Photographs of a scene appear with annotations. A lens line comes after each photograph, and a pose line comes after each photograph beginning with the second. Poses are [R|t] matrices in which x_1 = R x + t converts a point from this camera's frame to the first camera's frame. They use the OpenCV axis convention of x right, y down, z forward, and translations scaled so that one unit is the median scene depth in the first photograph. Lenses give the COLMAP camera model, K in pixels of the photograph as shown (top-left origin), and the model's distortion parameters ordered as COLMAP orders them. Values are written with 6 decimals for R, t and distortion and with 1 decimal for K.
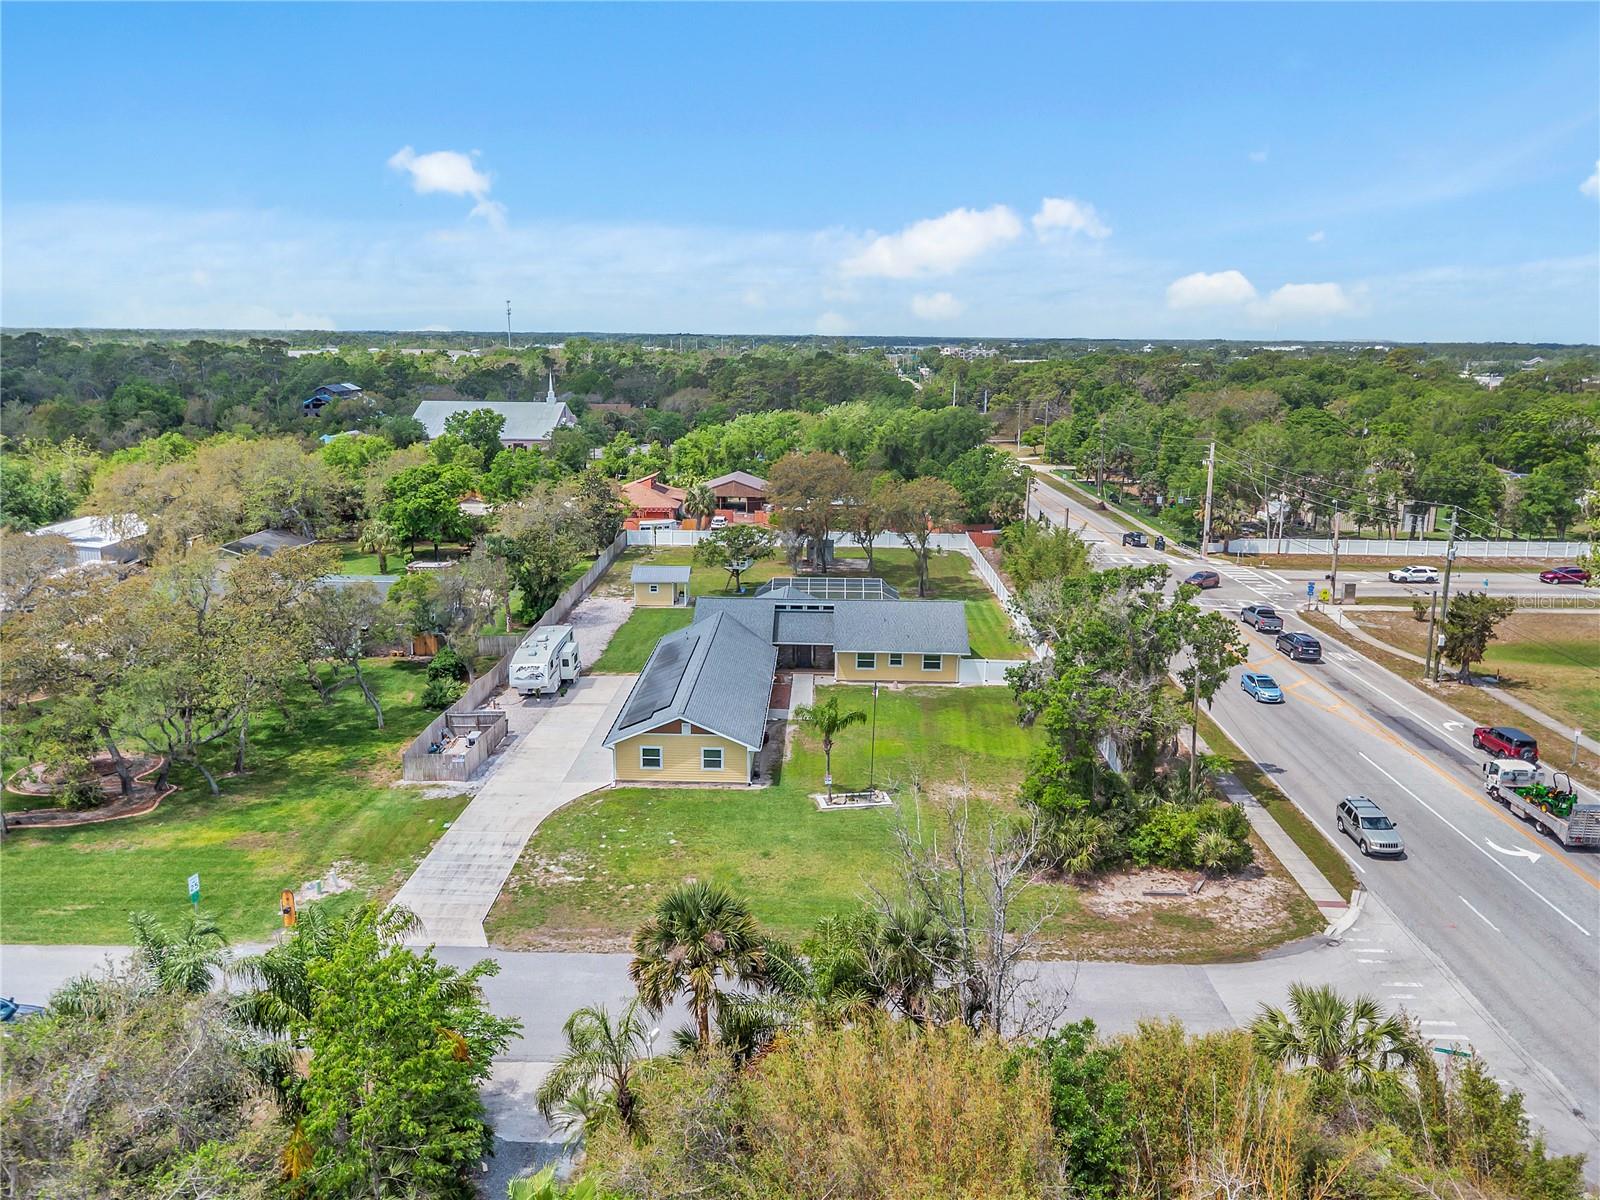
lens RADIAL K [[1185.2, 0, 800.1], [0, 1185.2, 591.5], [0, 0, 1]] dist [0.007663, -0.004812]
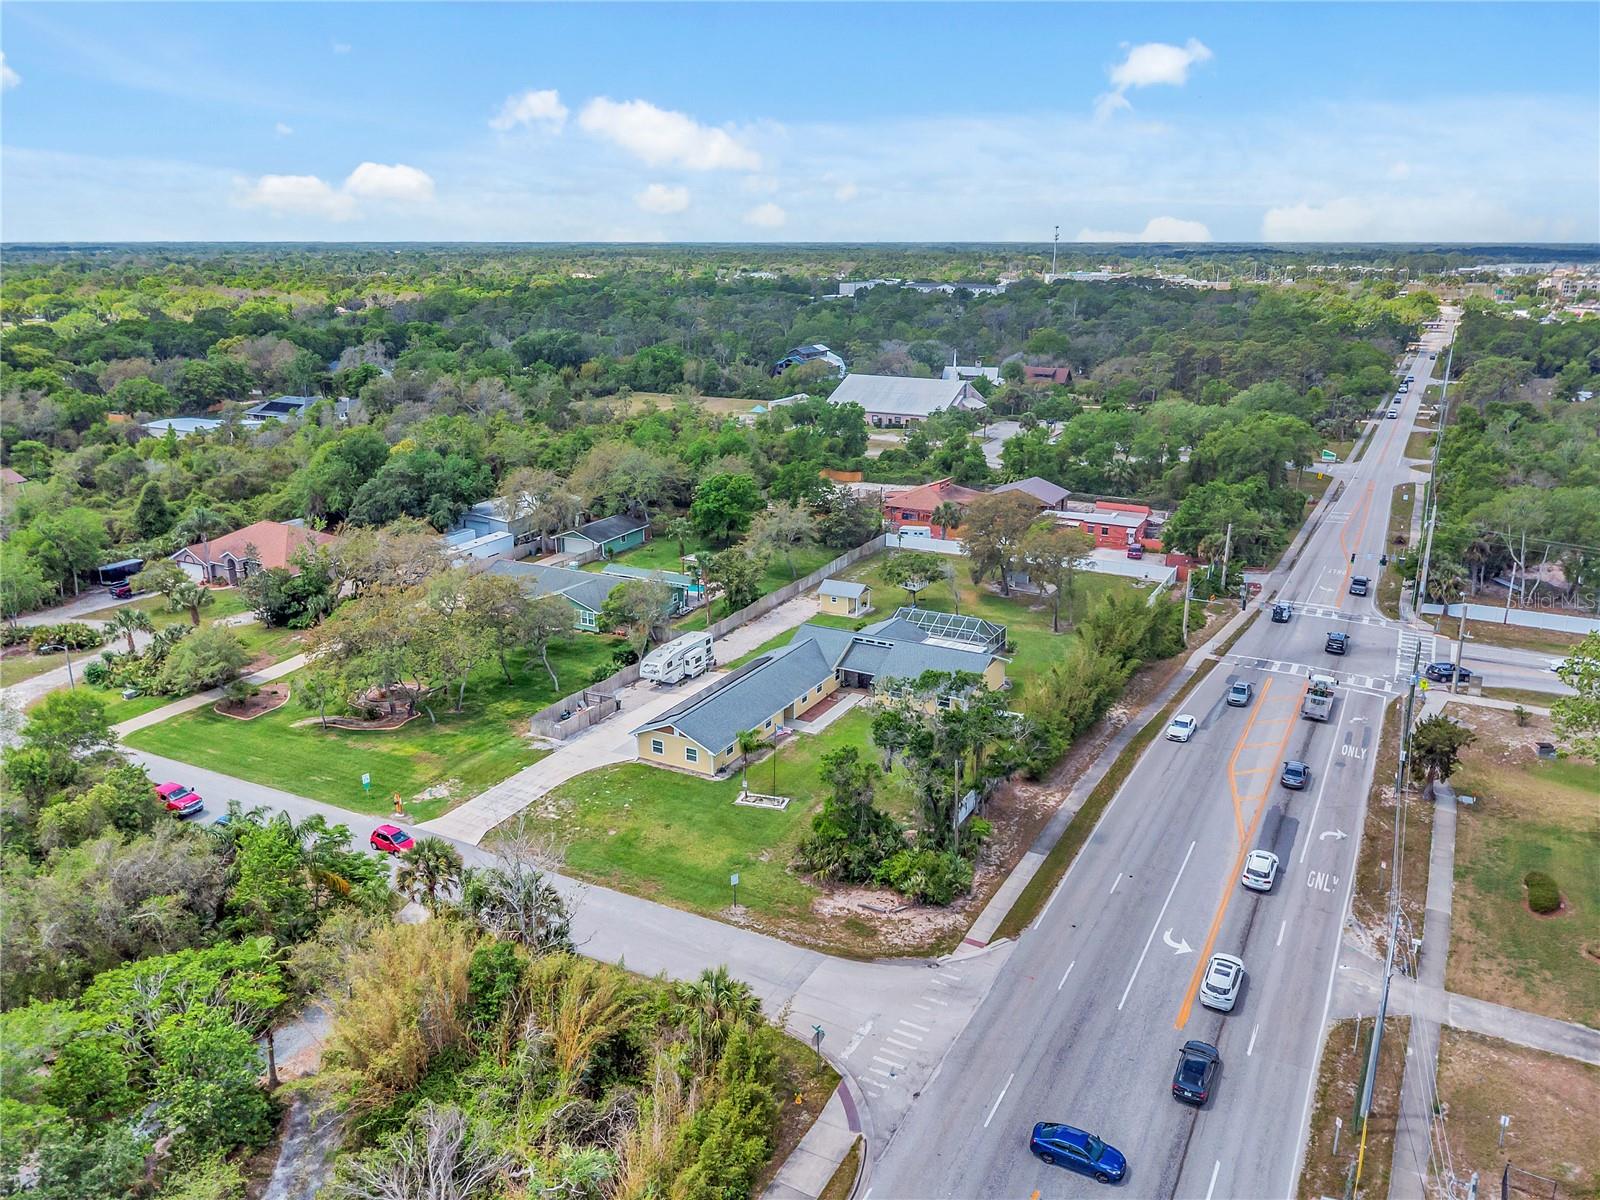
lens RADIAL K [[1185.2, 0, 800.1], [0, 1185.2, 591.5], [0, 0, 1]] dist [0.007663, -0.004812]
pose [[0.892130, 0.118431, -0.435979, 0.663960], [-0.086374, 0.991940, 0.092710, -0.209558], [0.443445, -0.045052, 0.895169, -0.263333]]
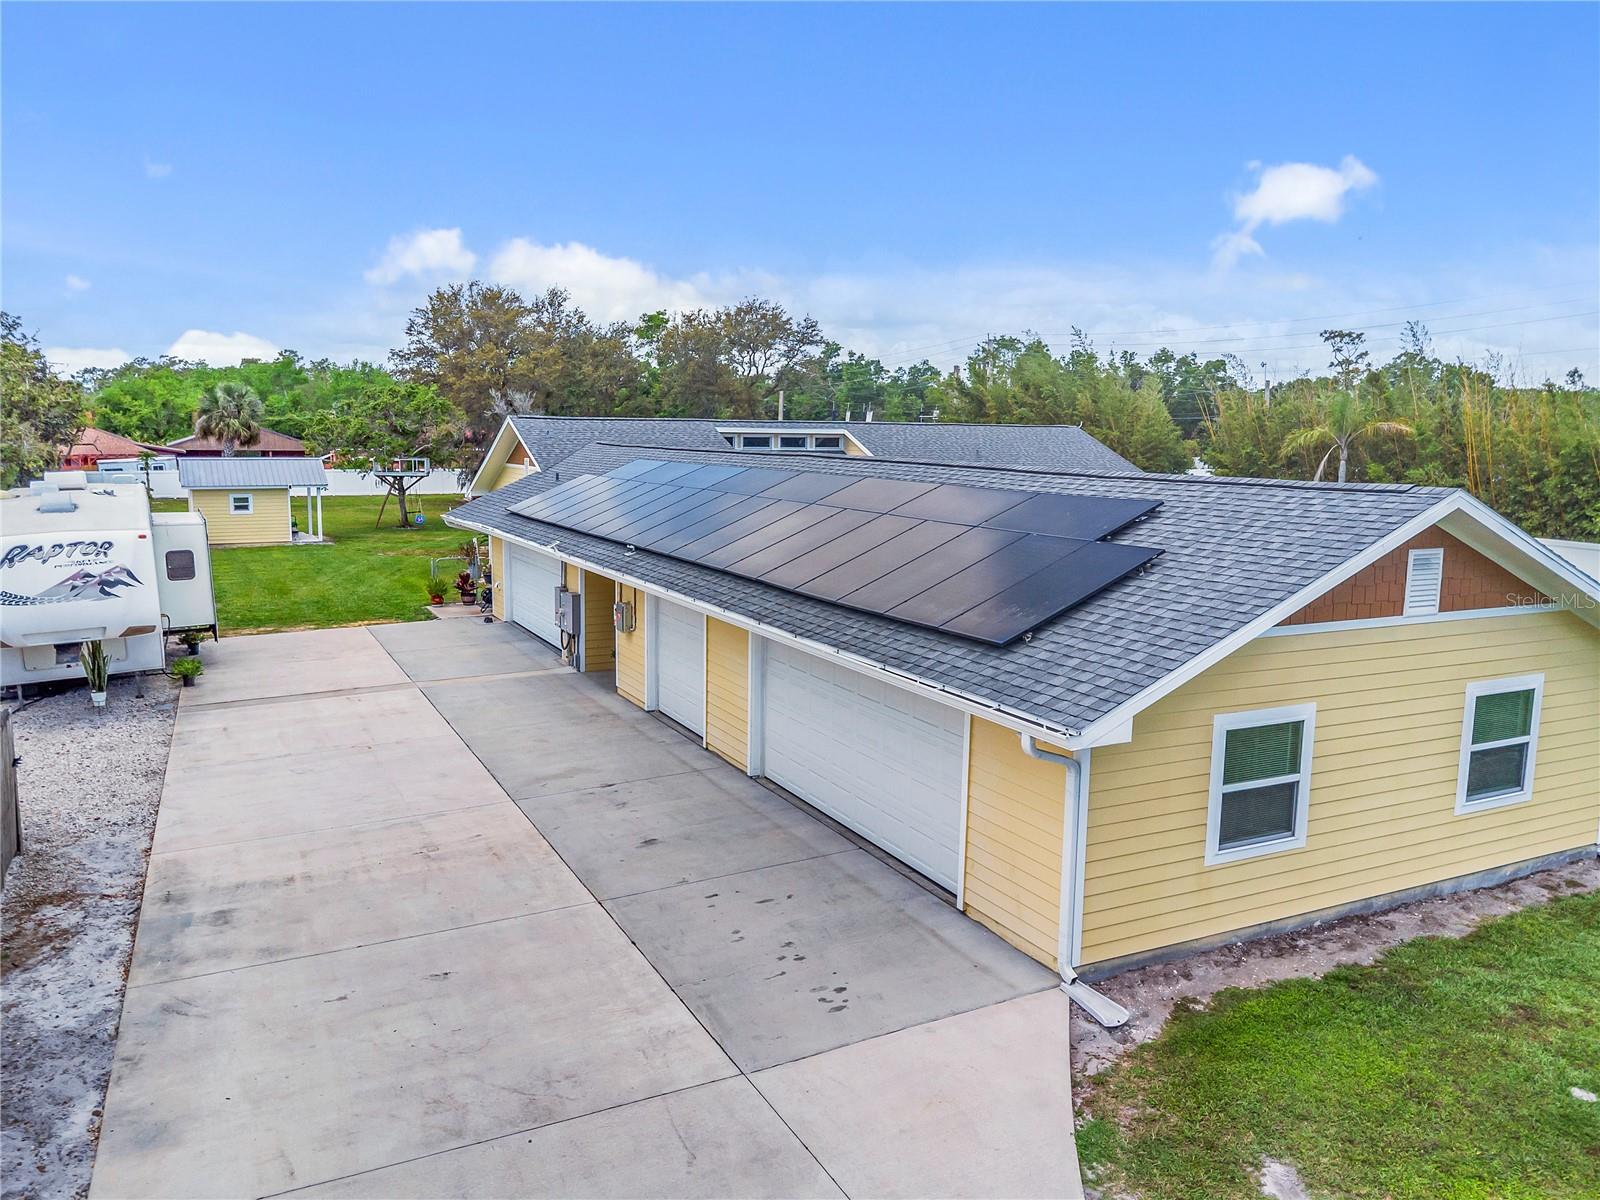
lens RADIAL K [[1185.2, 0, 800.1], [0, 1185.2, 591.5], [0, 0, 1]] dist [0.007663, -0.004812]
pose [[0.878585, -0.063386, 0.473360, -0.251197], [0.095698, 0.994417, -0.044461, 0.113400], [-0.467899, 0.084362, 0.879746, 0.870646]]
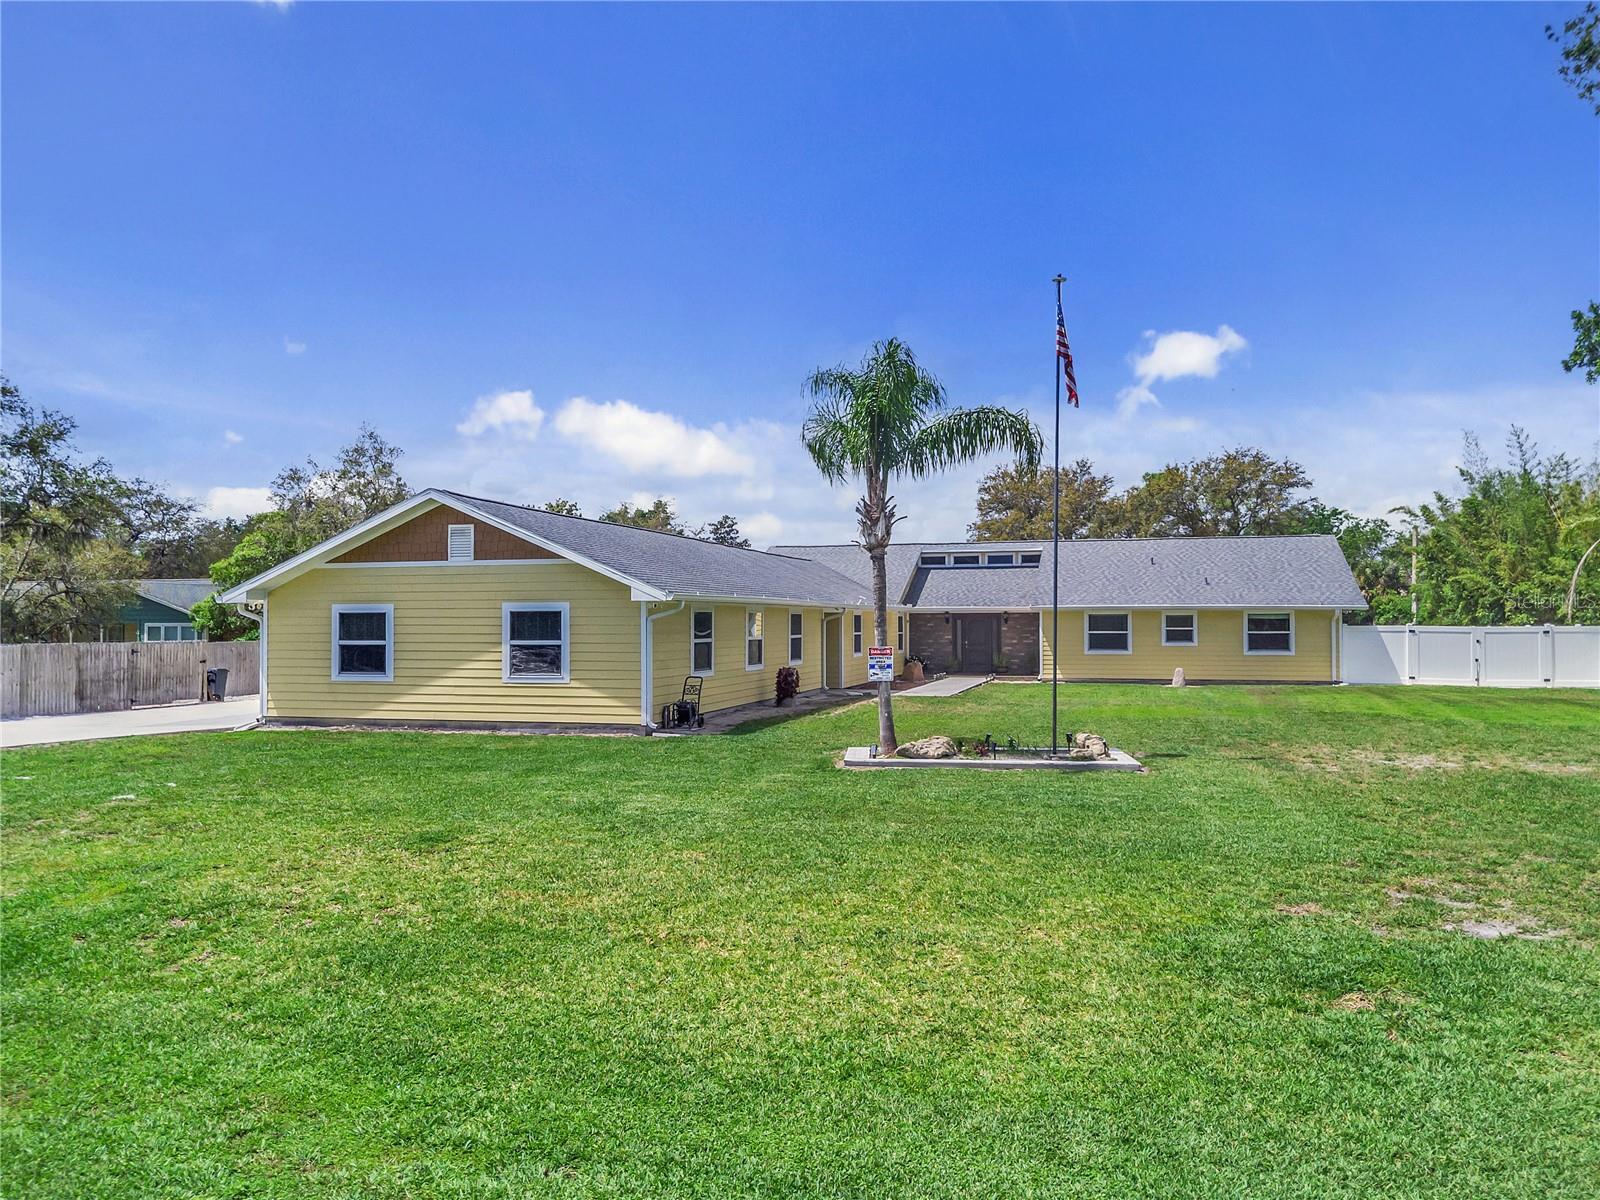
lens RADIAL K [[1205.5, 0, 804.6], [0, 1205.5, 593.0], [0, 0, 1]] dist [0.007951, 0.004896]
pose [[0.971700, -0.021521, -0.235238, 0.066409], [-0.034273, 0.972460, -0.230537, 0.194817], [0.233721, 0.232075, 0.944201, 0.705639]]
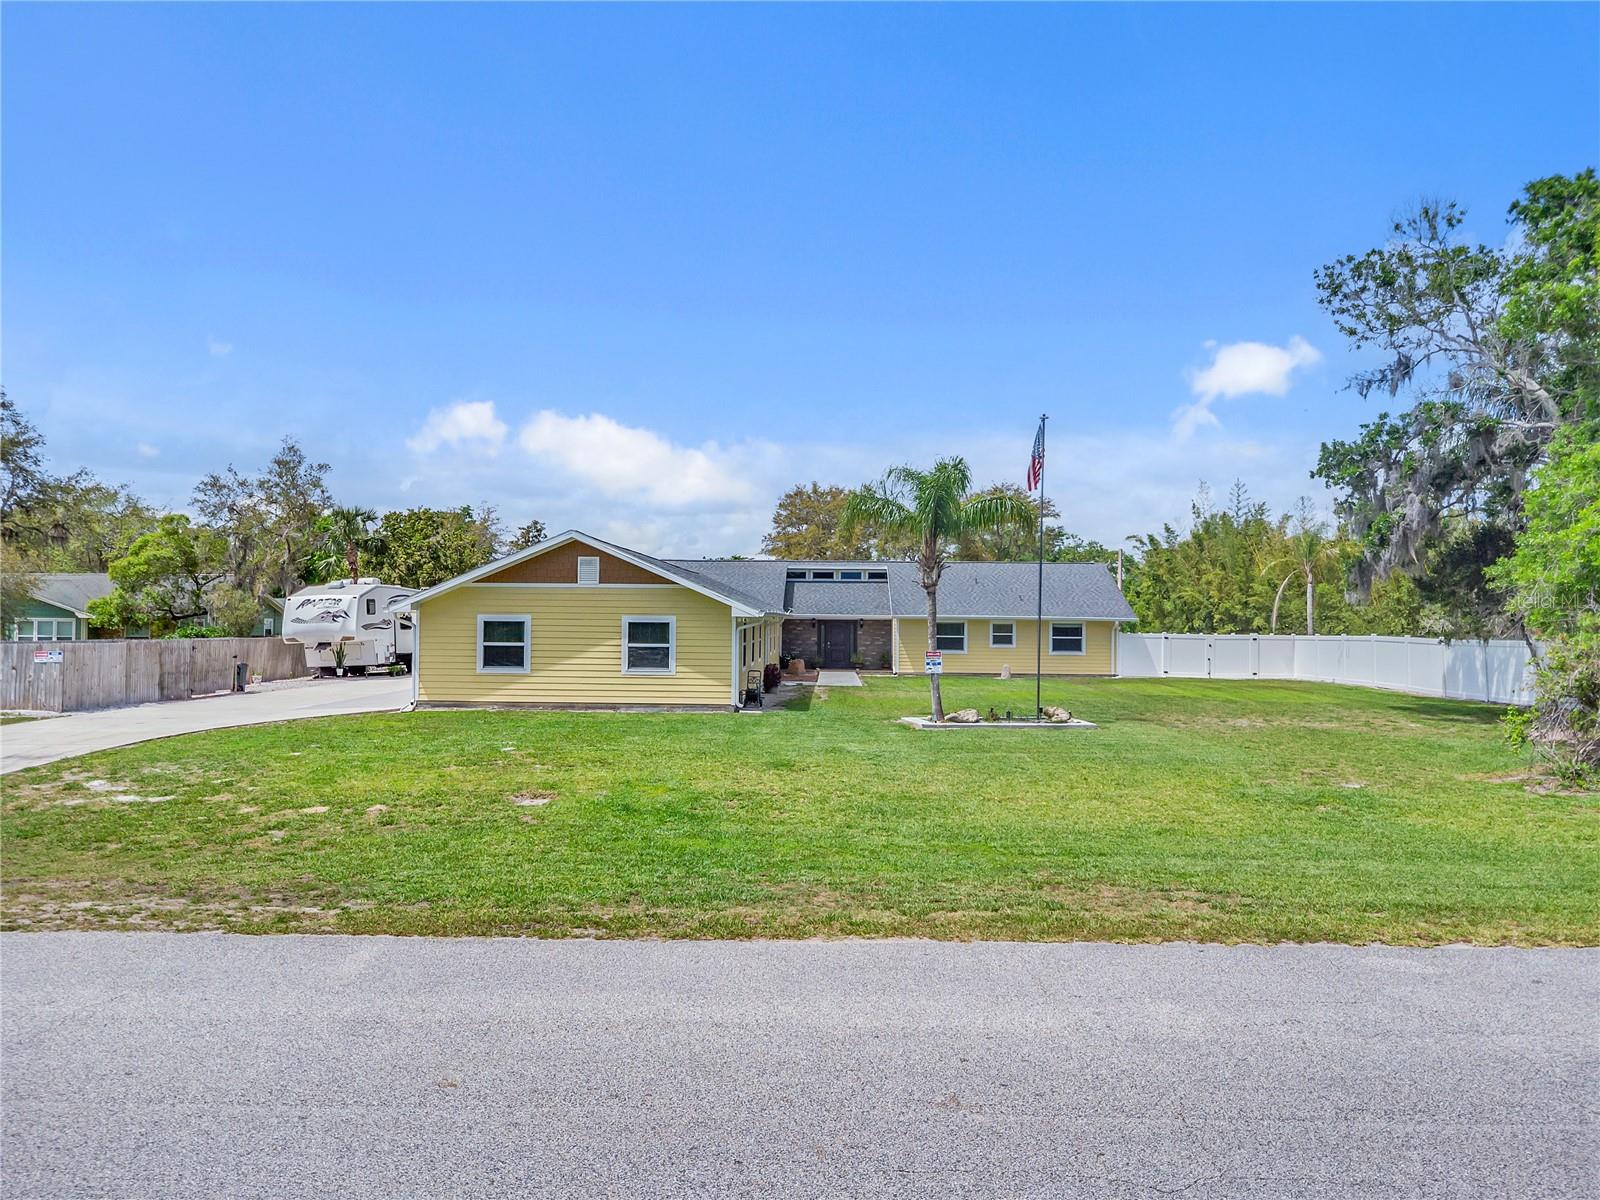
lens RADIAL K [[1185.2, 0, 800.1], [0, 1185.2, 591.5], [0, 0, 1]] dist [0.007663, -0.004812]
pose [[0.999992, -0.003946, 0.000419, -0.019995], [0.003935, 0.972598, -0.232460, 0.216583], [0.000510, 0.232460, 0.972606, 0.576994]]
